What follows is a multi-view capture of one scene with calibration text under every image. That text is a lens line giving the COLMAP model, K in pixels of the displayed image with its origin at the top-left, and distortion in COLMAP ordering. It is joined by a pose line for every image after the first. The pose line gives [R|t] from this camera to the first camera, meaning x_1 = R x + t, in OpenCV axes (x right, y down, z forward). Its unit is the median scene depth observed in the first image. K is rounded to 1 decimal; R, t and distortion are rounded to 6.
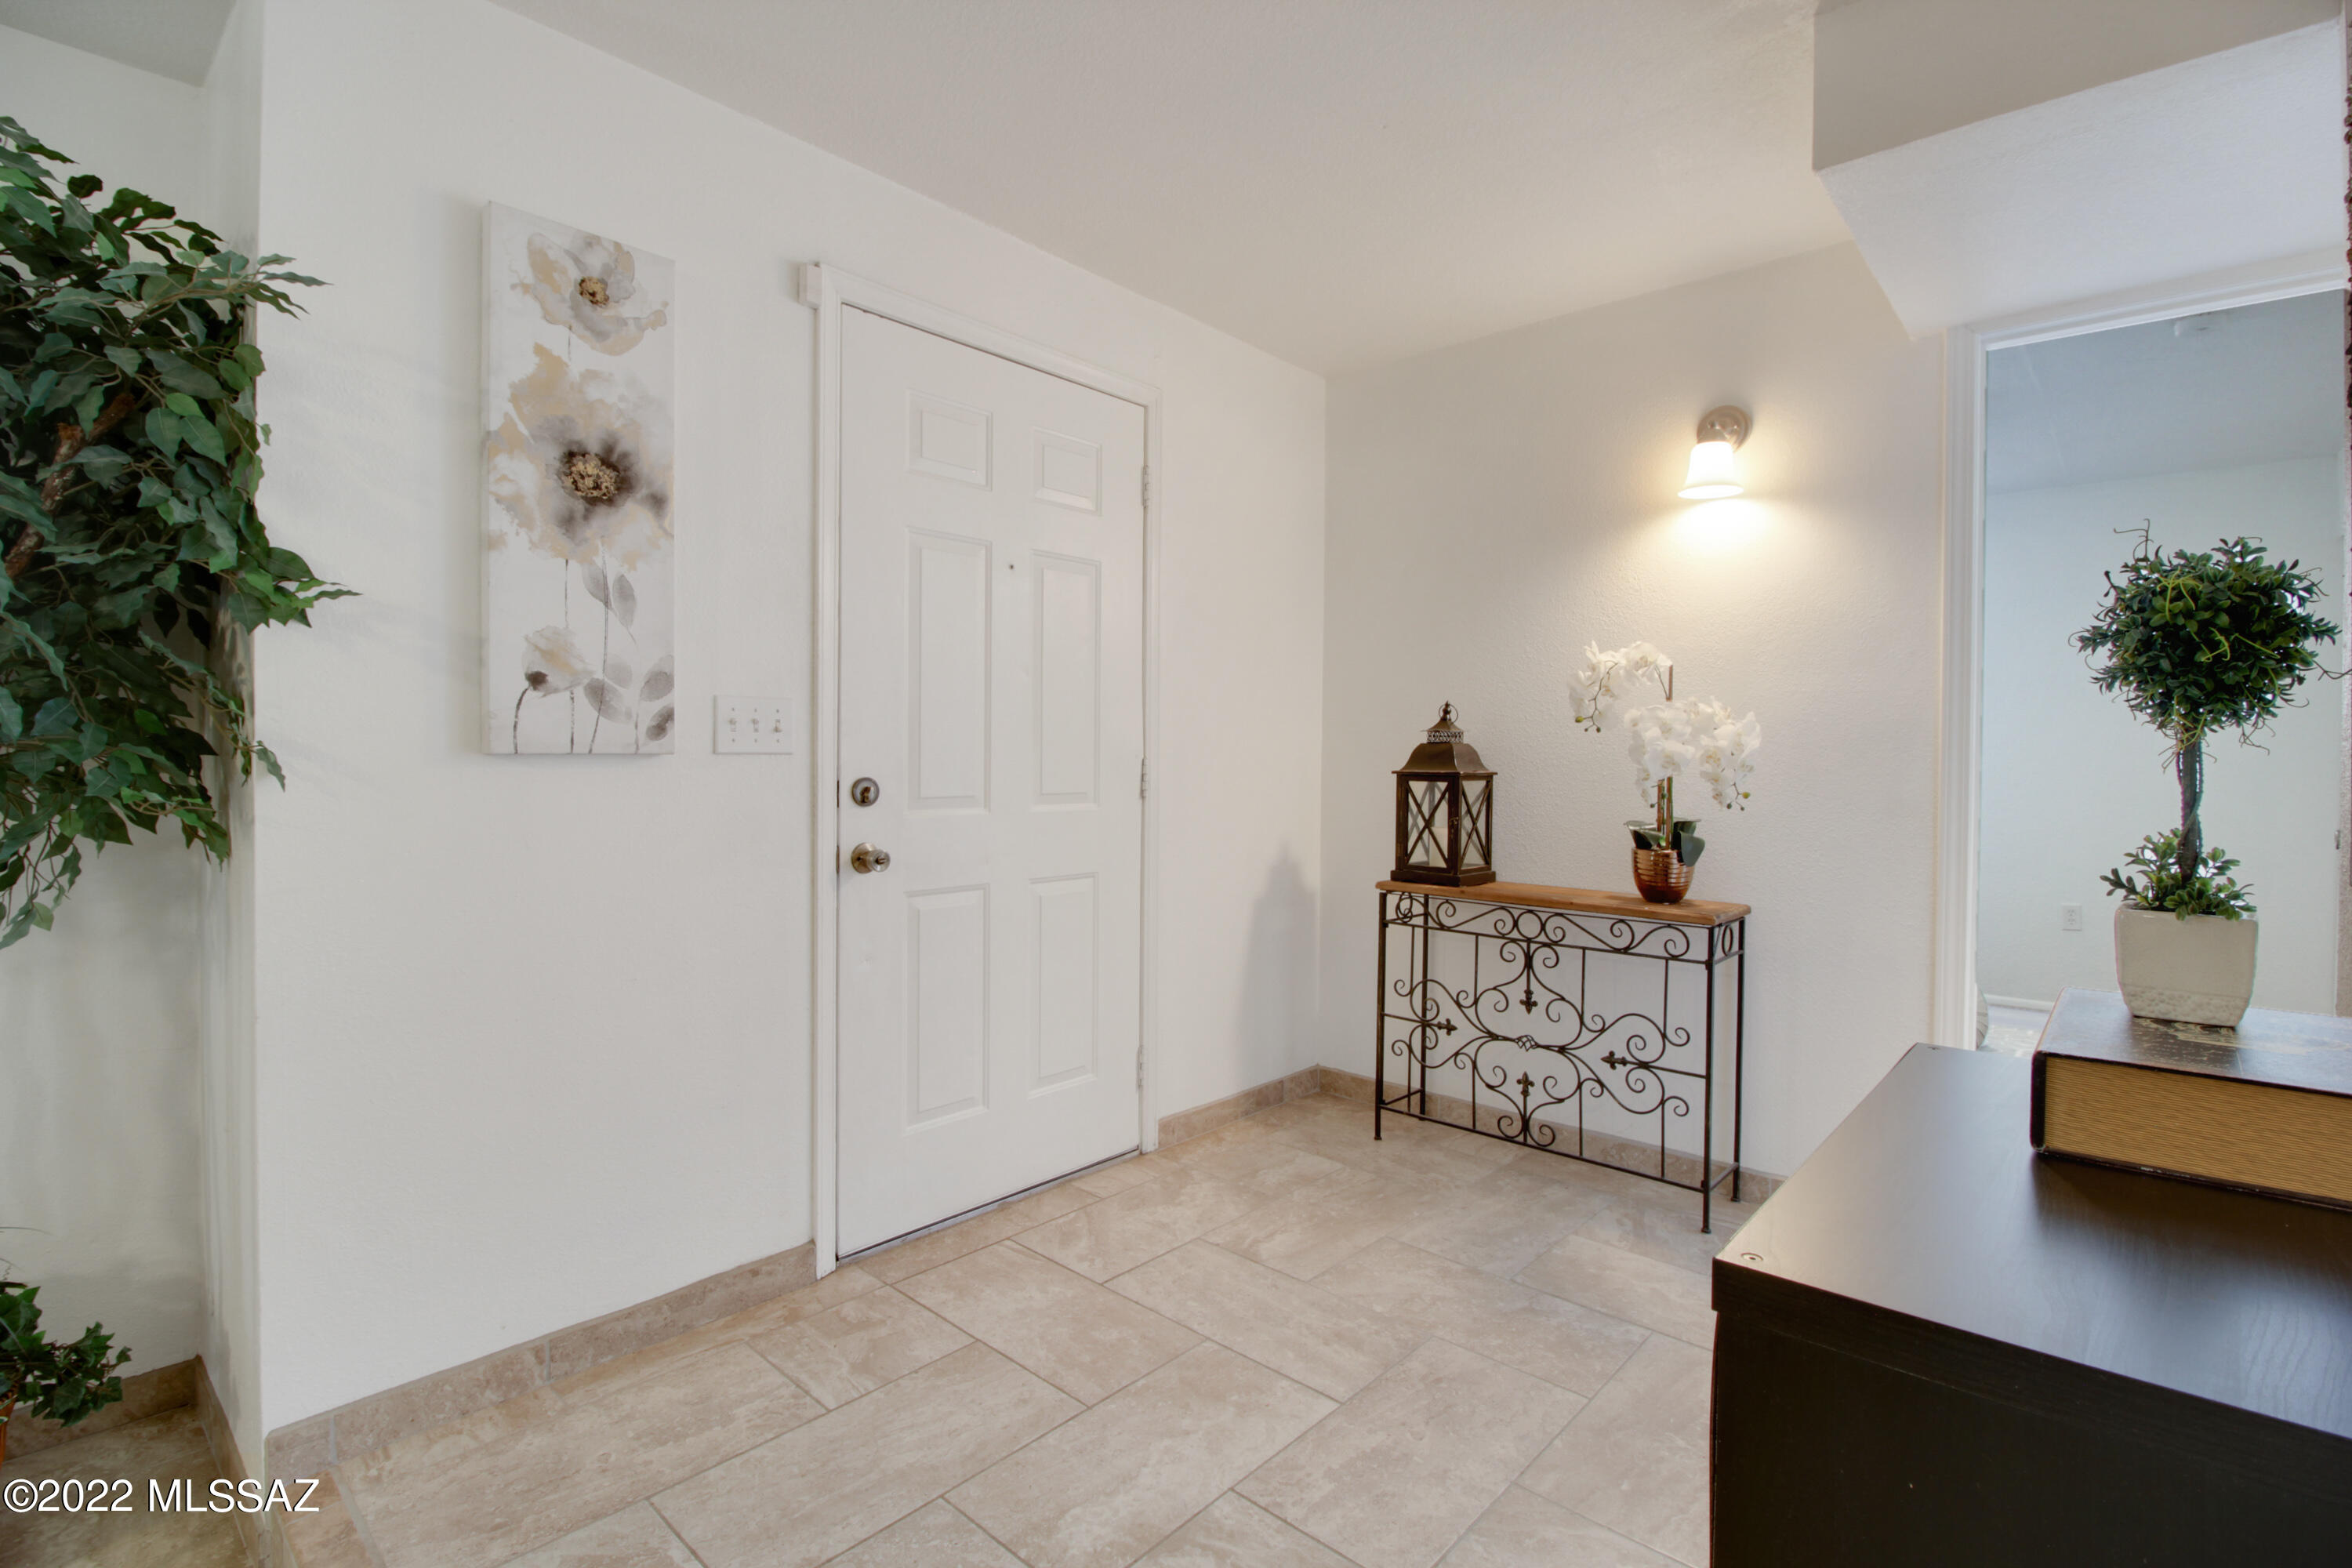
lens RADIAL K [[1103.8, 0, 1161.4], [0, 1103.8, 769.2], [0, 0, 1]] dist [-0.010346, -0.000195]
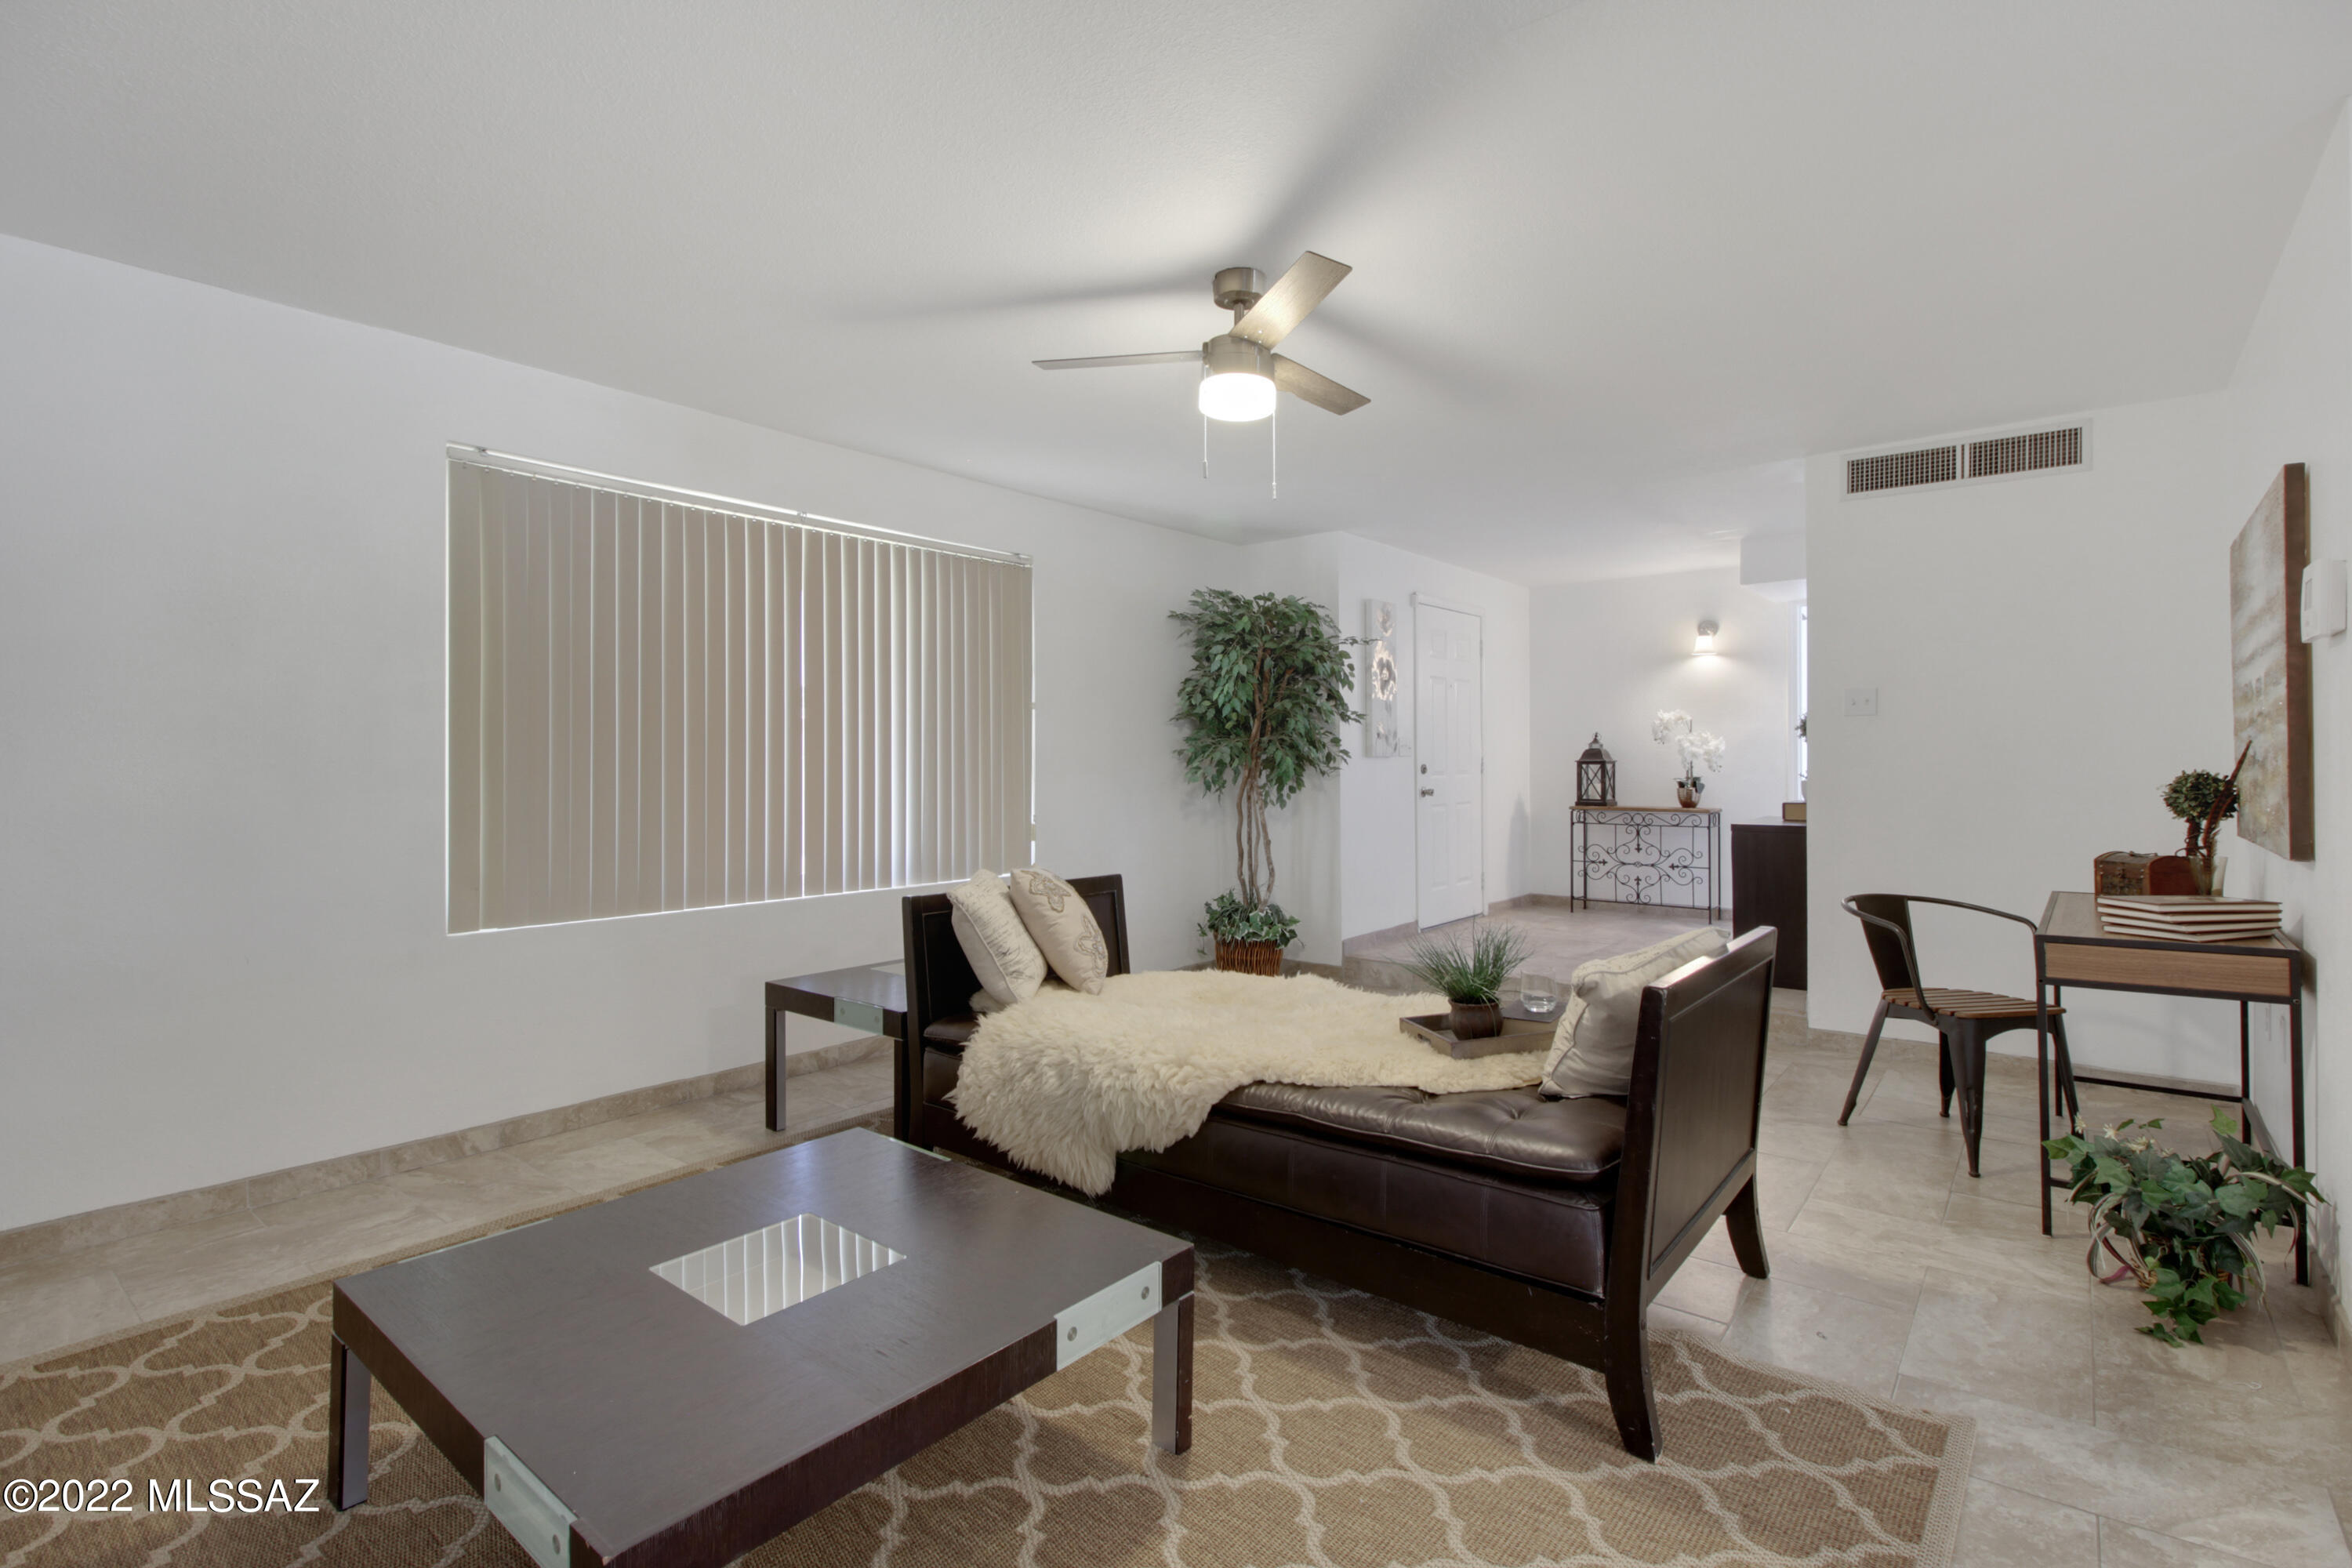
lens RADIAL K [[1114.4, 0, 1165.5], [0, 1114.4, 757.2], [0, 0, 1]] dist [0.011164, 0.000077]
pose [[0.998221, -0.013969, 0.057955, -0.930799], [0.014928, 0.999758, -0.016136, 0.022376], [-0.057716, 0.016972, 0.998189, -1.568822]]
